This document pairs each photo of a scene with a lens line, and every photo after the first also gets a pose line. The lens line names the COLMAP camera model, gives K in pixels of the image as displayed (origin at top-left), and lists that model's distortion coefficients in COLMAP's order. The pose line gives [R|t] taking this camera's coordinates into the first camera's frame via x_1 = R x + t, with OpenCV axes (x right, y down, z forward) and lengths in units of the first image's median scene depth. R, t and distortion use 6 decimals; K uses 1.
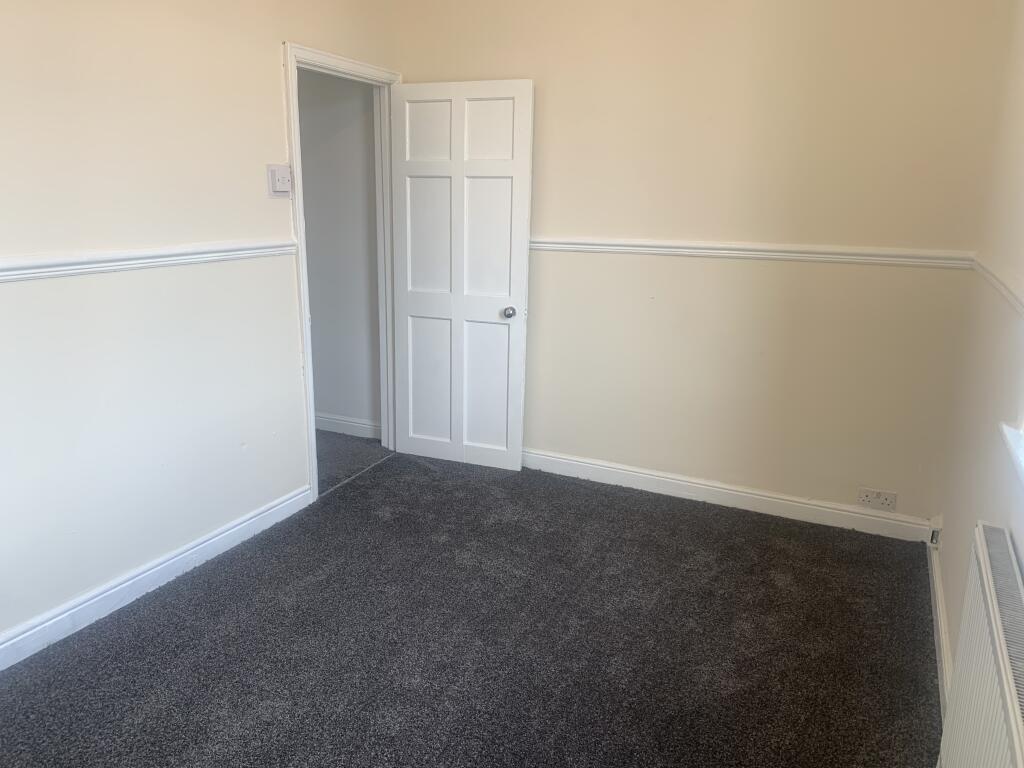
lens RADIAL K [[776.3, 0, 512.1], [0, 776.3, 383.8], [0, 0, 1]] dist [-0.000127, -0.000017]
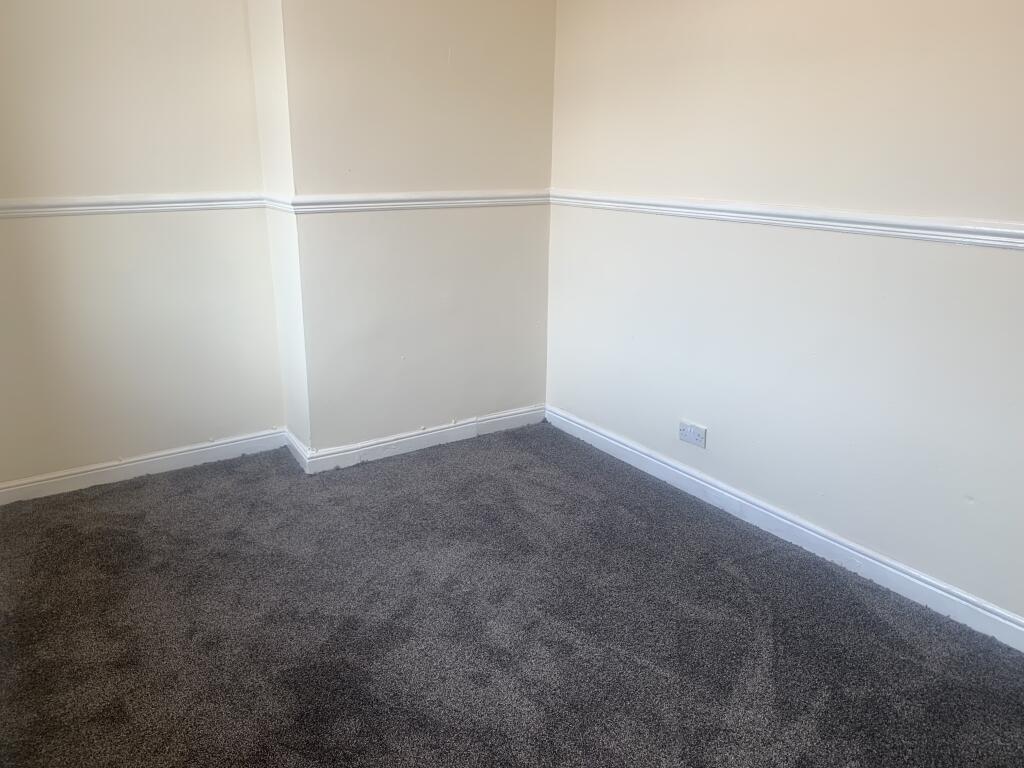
lens RADIAL K [[776.3, 0, 512.3], [0, 776.3, 384.3], [0, 0, 1]] dist [-0.000127, -0.000017]
pose [[-0.504387, 0.241534, -0.829009, 0.509146], [-0.215926, 0.894297, 0.391930, -0.237249], [0.836044, 0.376688, -0.398918, 0.983510]]
